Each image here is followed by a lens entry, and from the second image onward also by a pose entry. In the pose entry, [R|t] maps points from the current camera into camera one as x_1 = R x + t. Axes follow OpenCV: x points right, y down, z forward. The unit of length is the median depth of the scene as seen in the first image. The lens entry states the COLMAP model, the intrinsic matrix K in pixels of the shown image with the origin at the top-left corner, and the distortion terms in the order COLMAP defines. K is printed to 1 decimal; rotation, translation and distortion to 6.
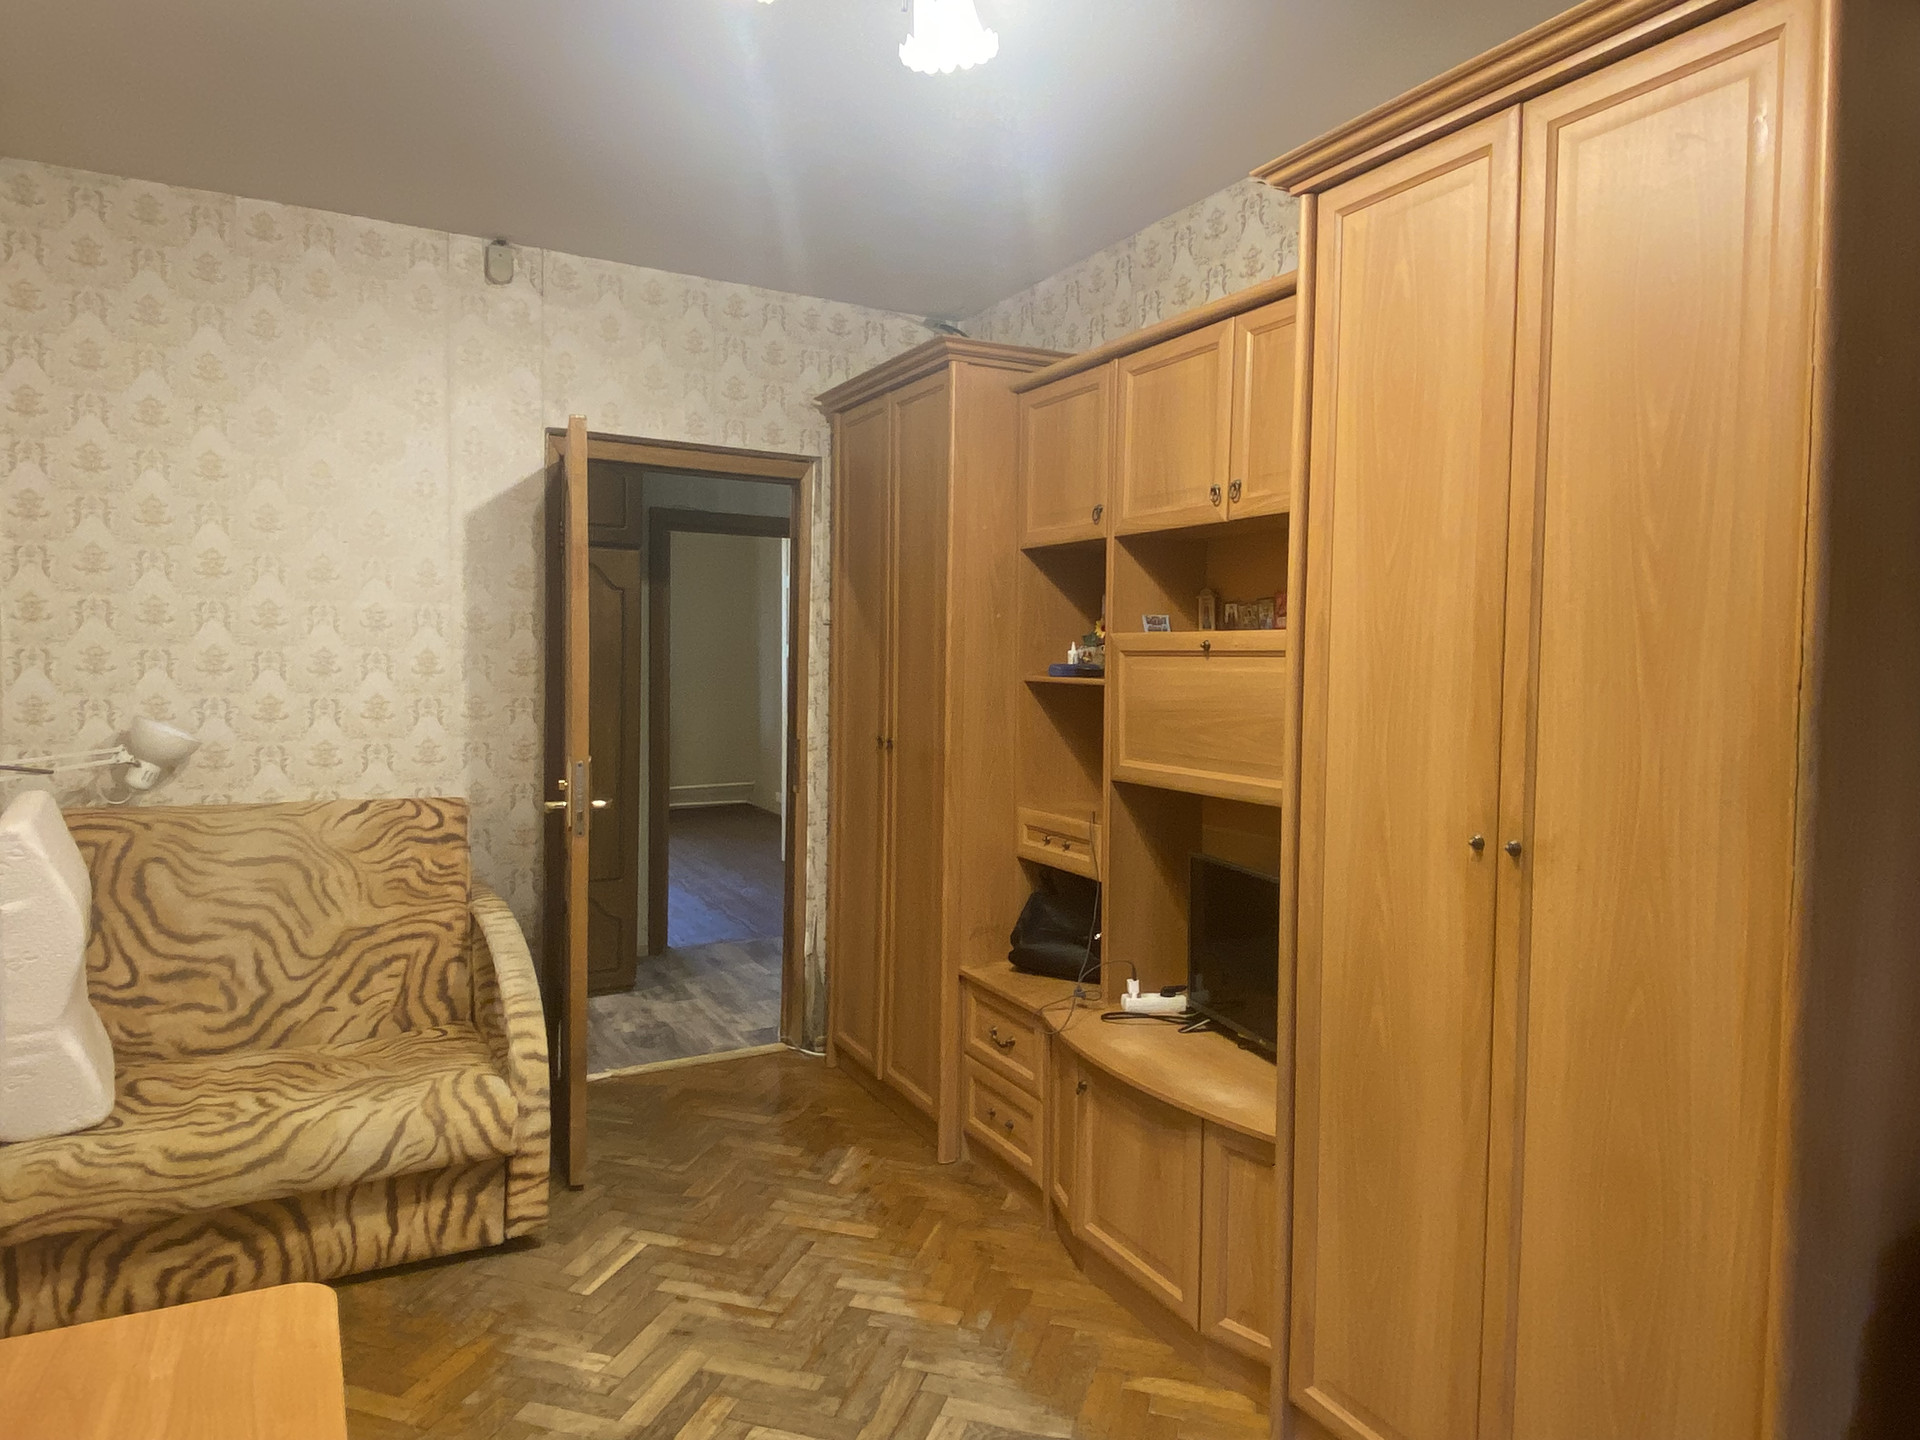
lens RADIAL K [[1168.6, 0, 961.7], [0, 1168.6, 712.1], [0, 0, 1]] dist [0.000260, -0.000673]
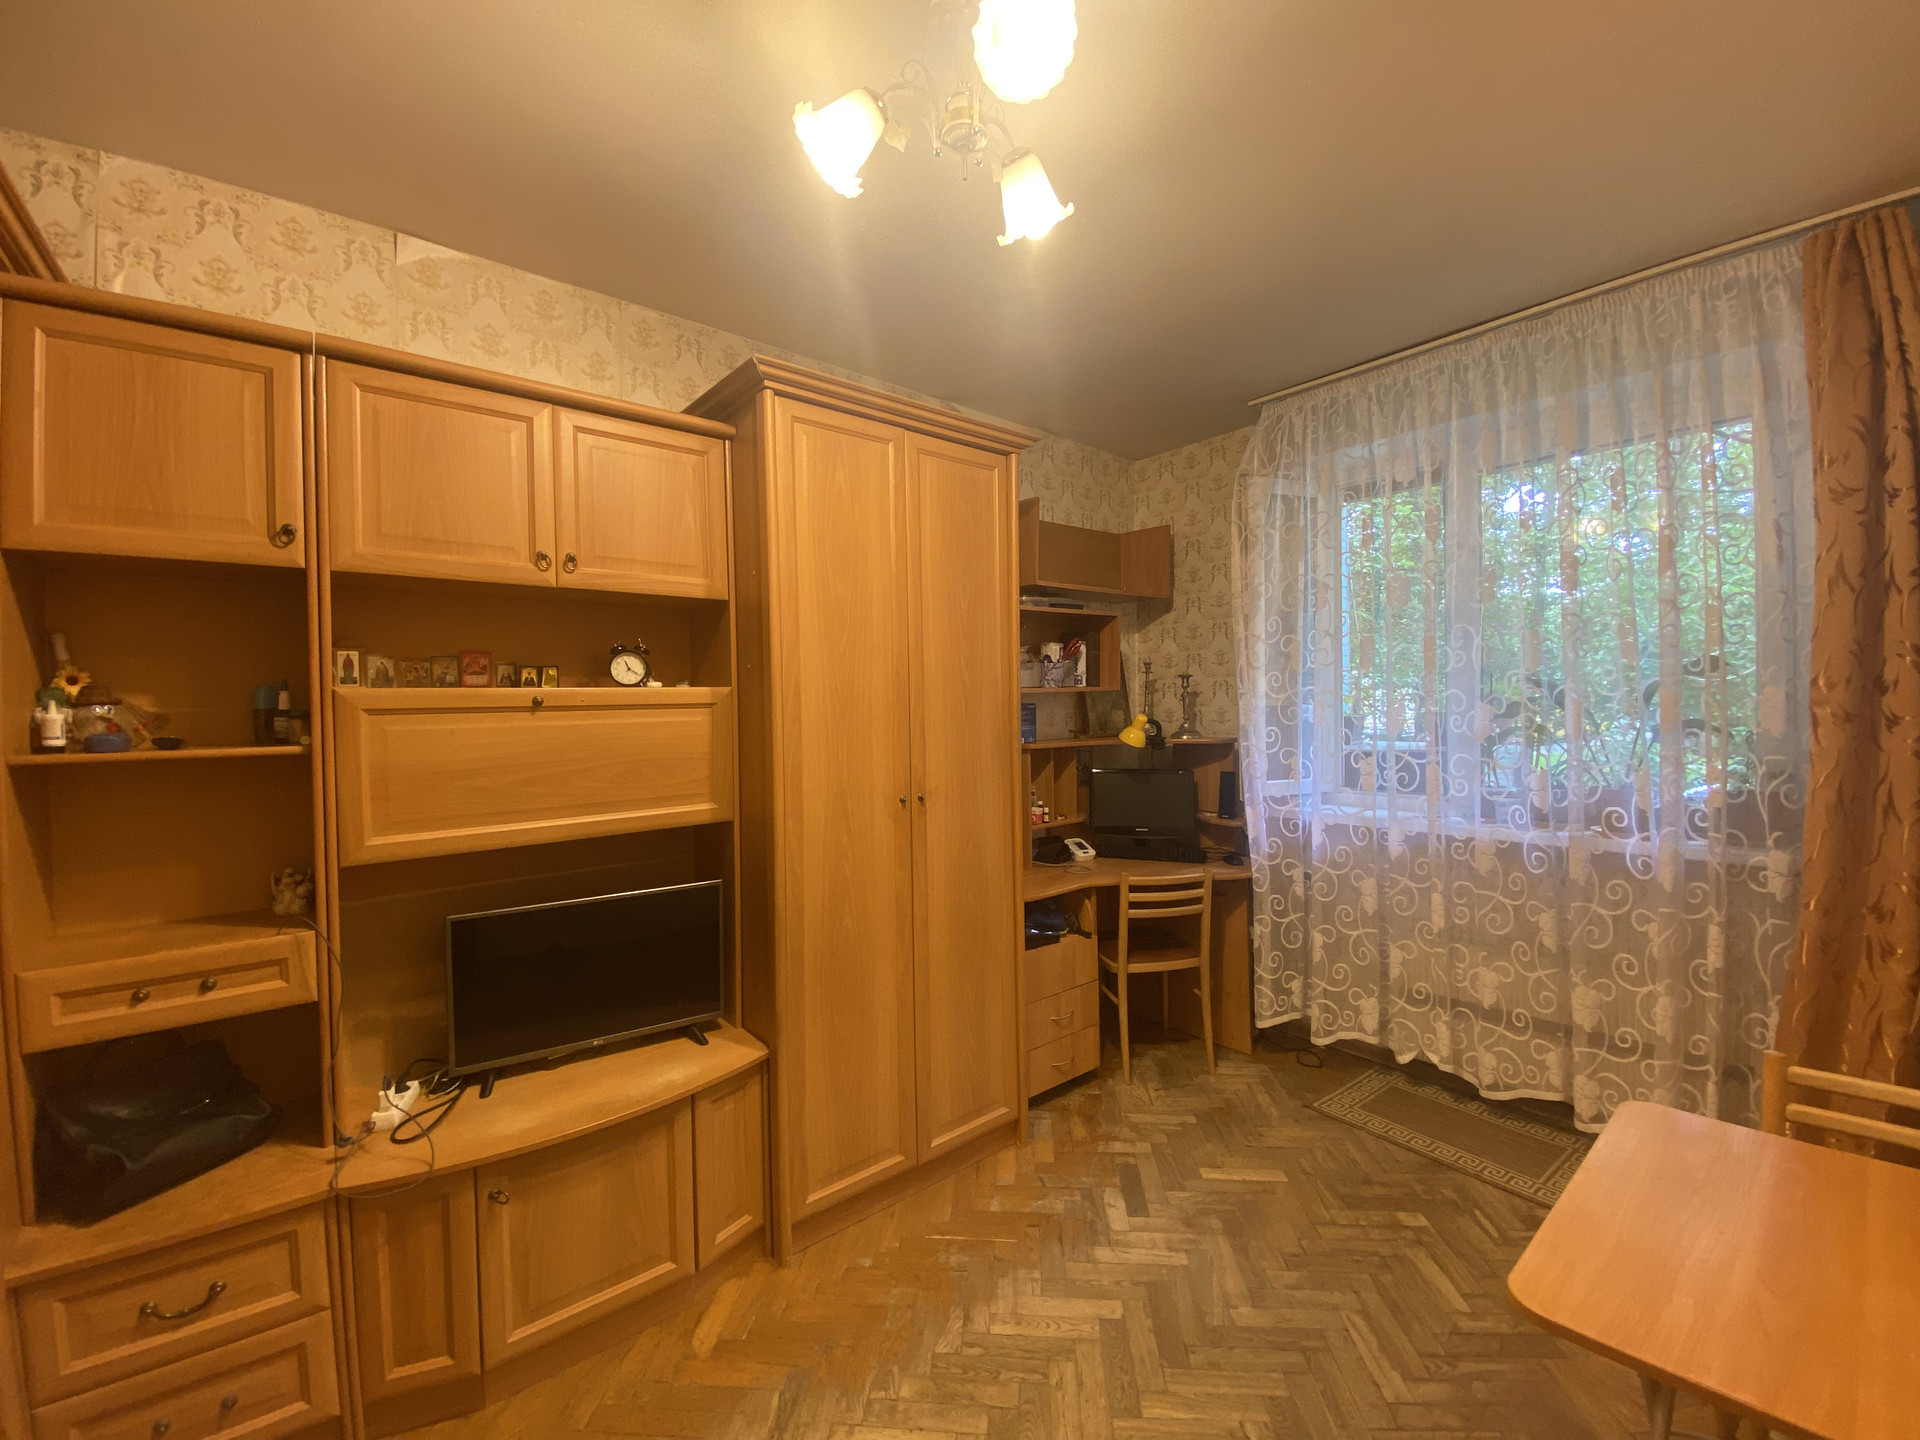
lens RADIAL K [[804.8, 0, 962.9], [0, 804.8, 718.9], [0, 0, 1]] dist [-0.021830, -0.000730]
pose [[-0.207591, -0.017469, 0.978060, -0.575236], [0.069920, 0.997018, 0.032648, -0.037457], [-0.975714, 0.075164, -0.205751, 0.774423]]
